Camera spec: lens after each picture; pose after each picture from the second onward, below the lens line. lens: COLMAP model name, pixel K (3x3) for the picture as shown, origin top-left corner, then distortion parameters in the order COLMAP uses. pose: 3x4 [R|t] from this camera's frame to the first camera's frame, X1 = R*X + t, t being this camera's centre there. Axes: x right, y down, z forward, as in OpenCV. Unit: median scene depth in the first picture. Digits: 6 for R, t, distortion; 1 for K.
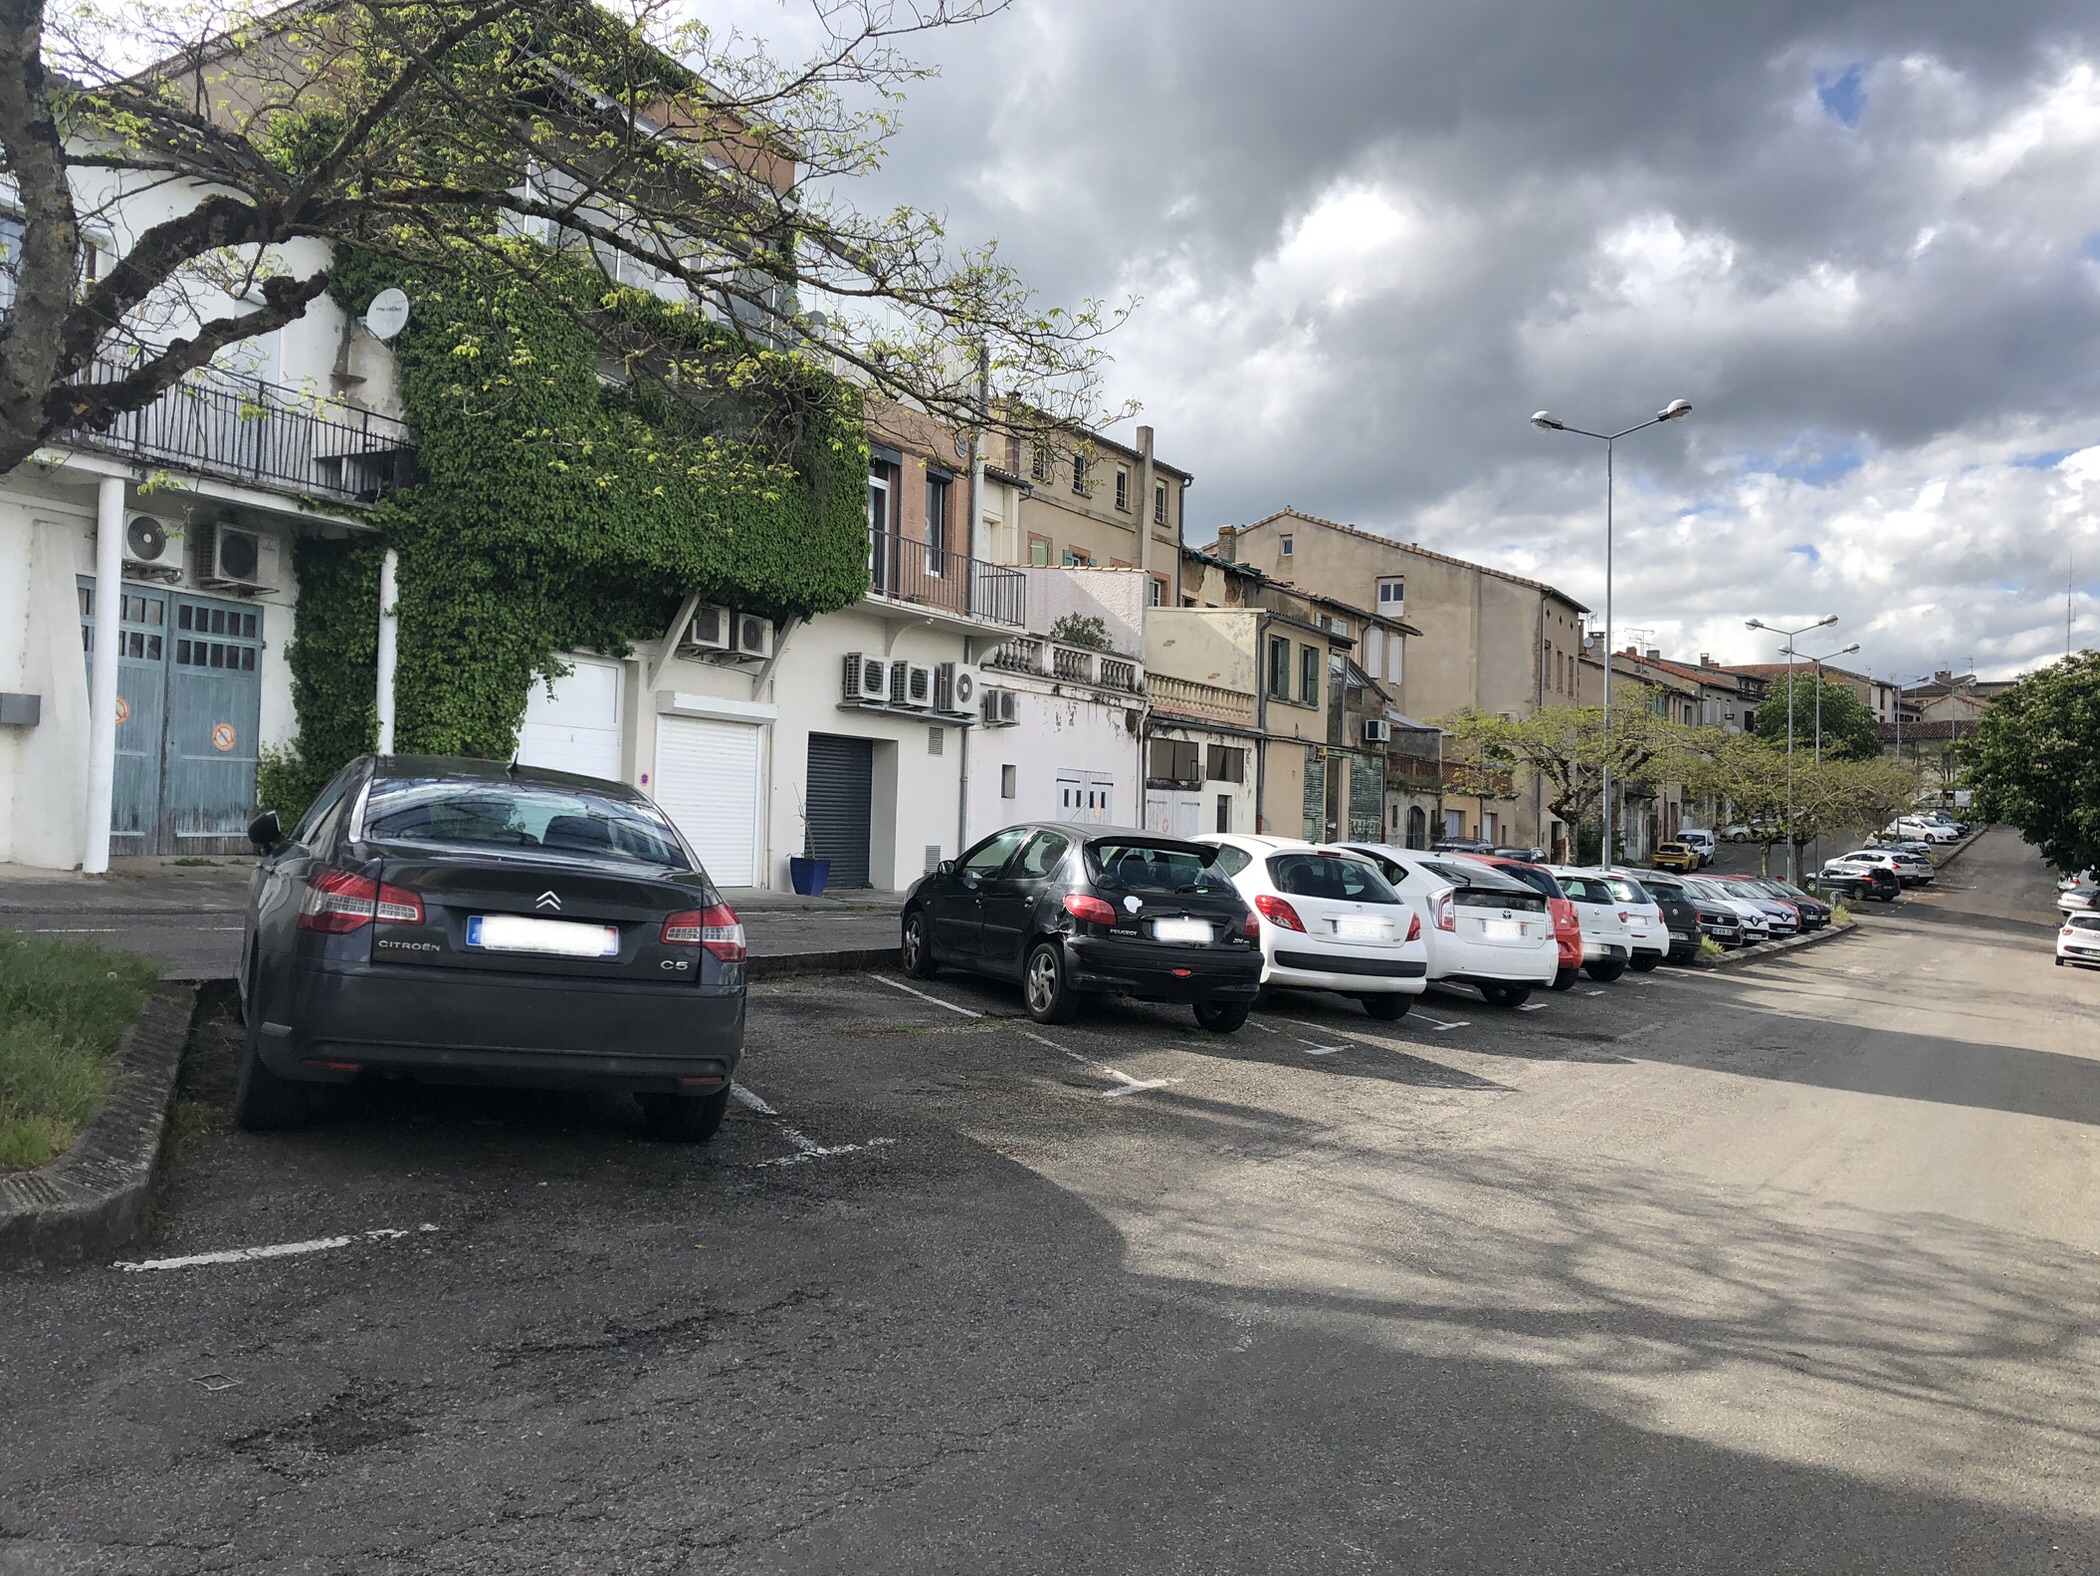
lens RADIAL K [[1719.0, 0, 1050.0], [0, 1719.0, 788.0], [0, 0, 1]] dist [0.084208, -0.135853]
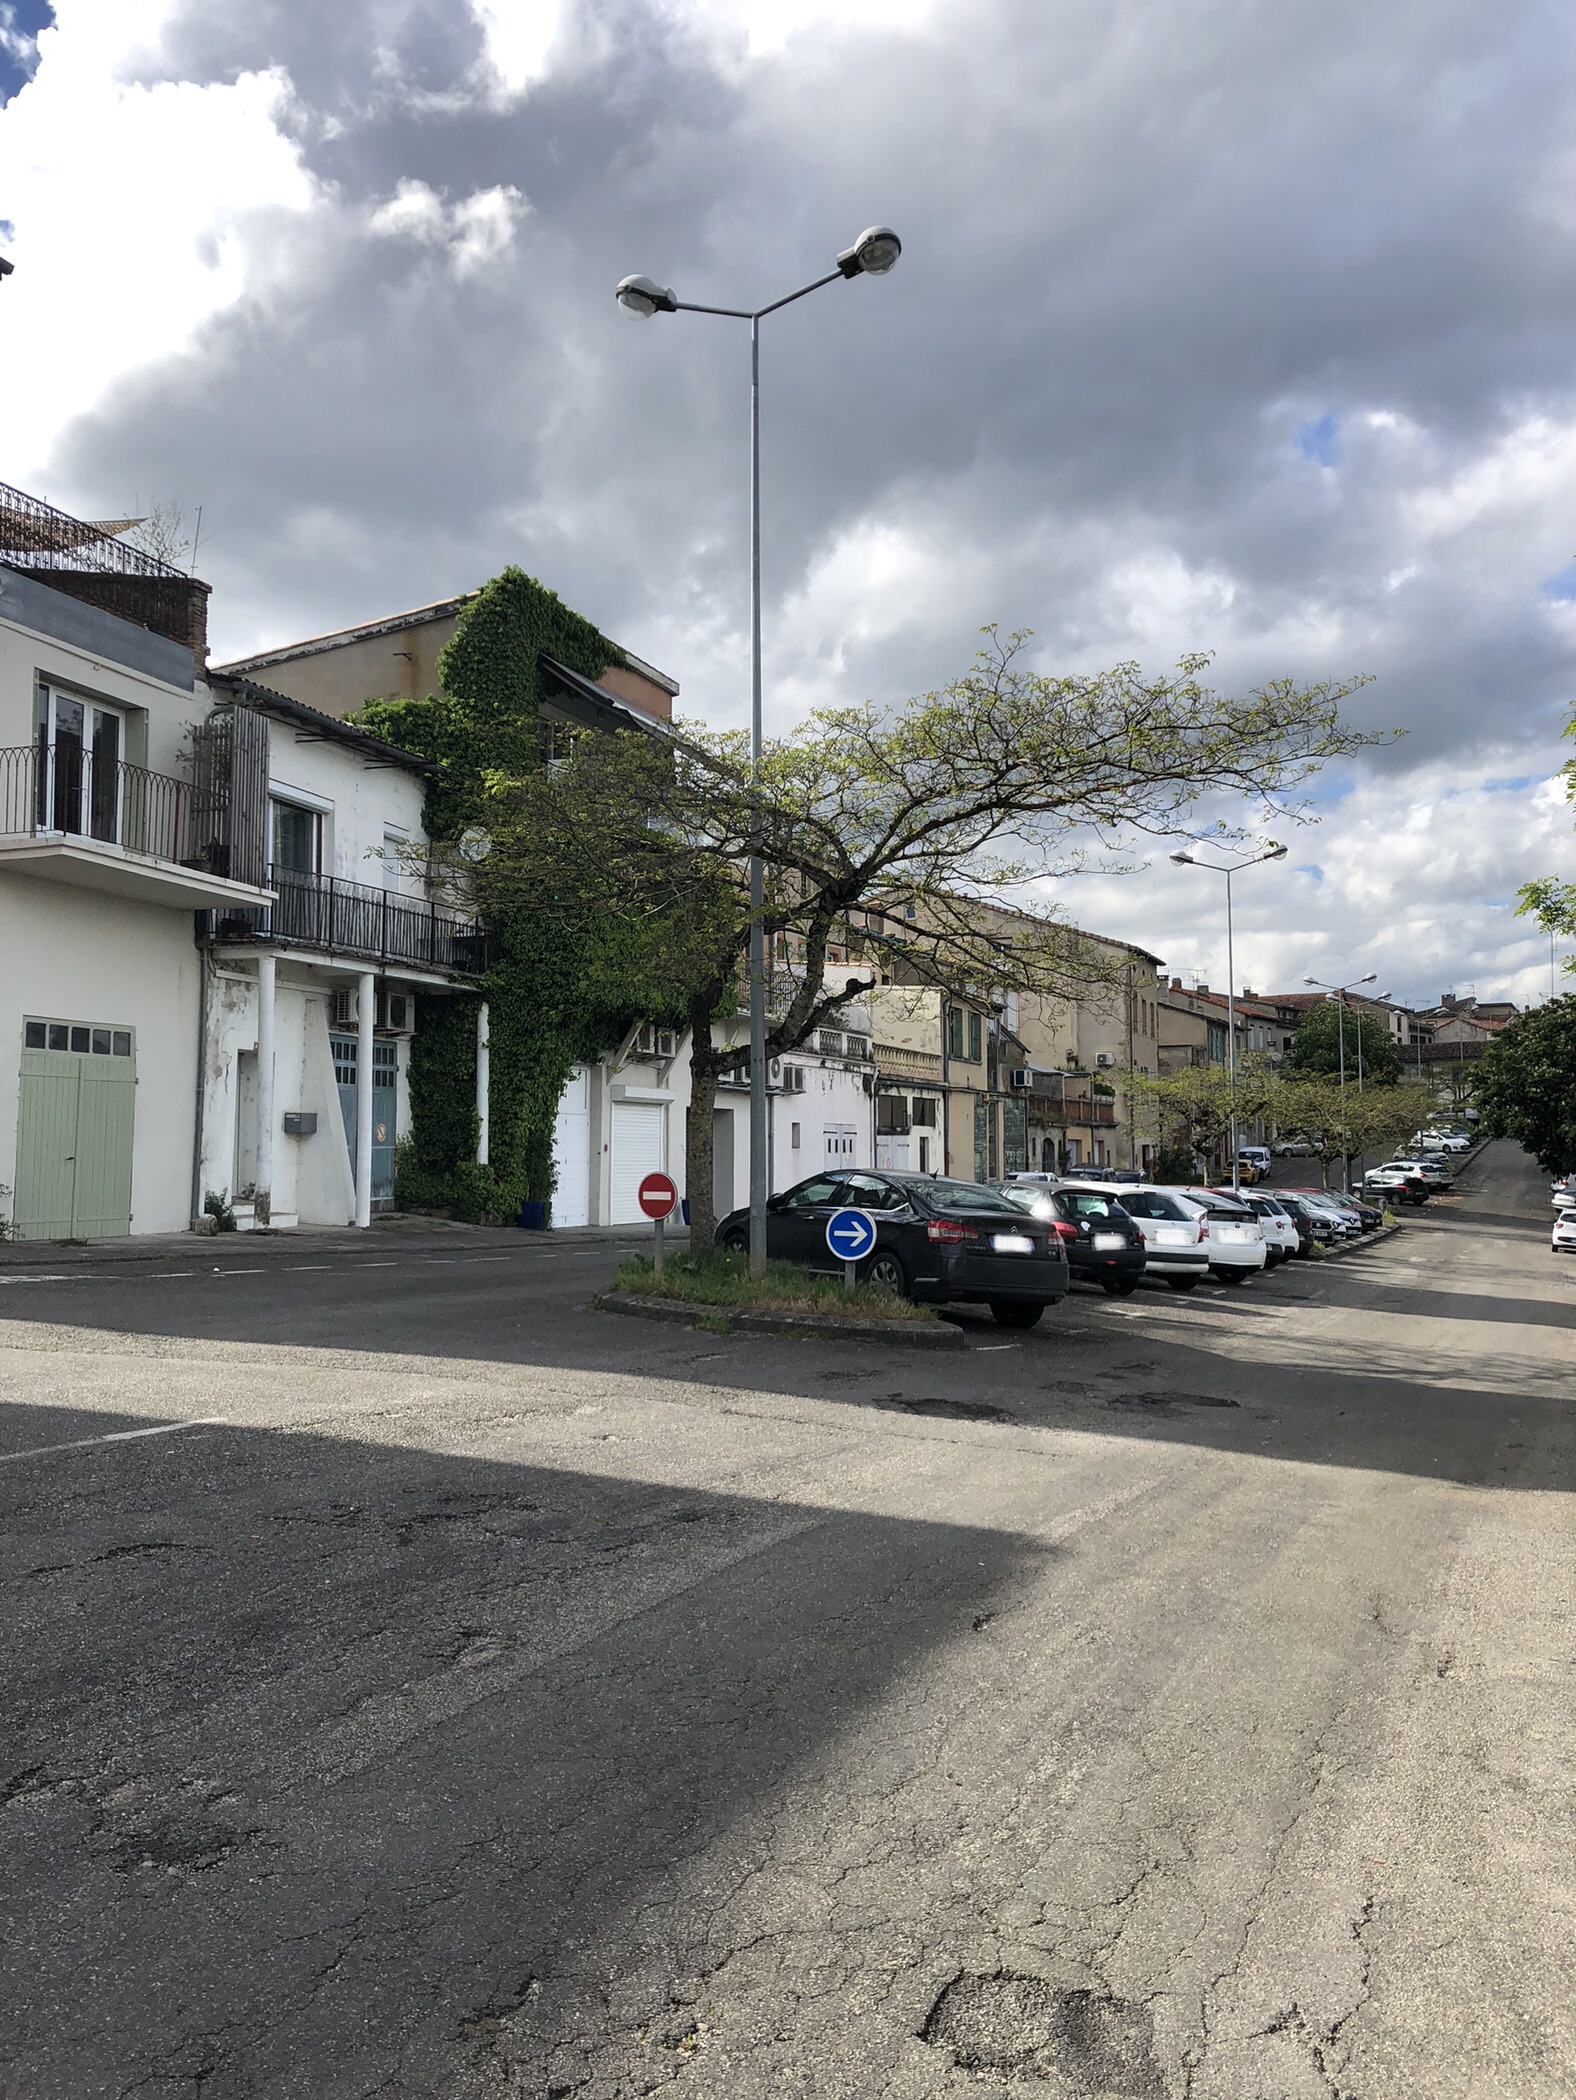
lens RADIAL K [[1716.6, 0, 788.0], [0, 1716.6, 1050.0], [0, 0, 1]] dist [0.196665, -0.676385]
pose [[0.993353, -0.020704, 0.113230, -0.125778], [0.024706, 0.999115, -0.034050, -0.017390], [-0.112425, 0.036621, 0.992985, -0.216662]]
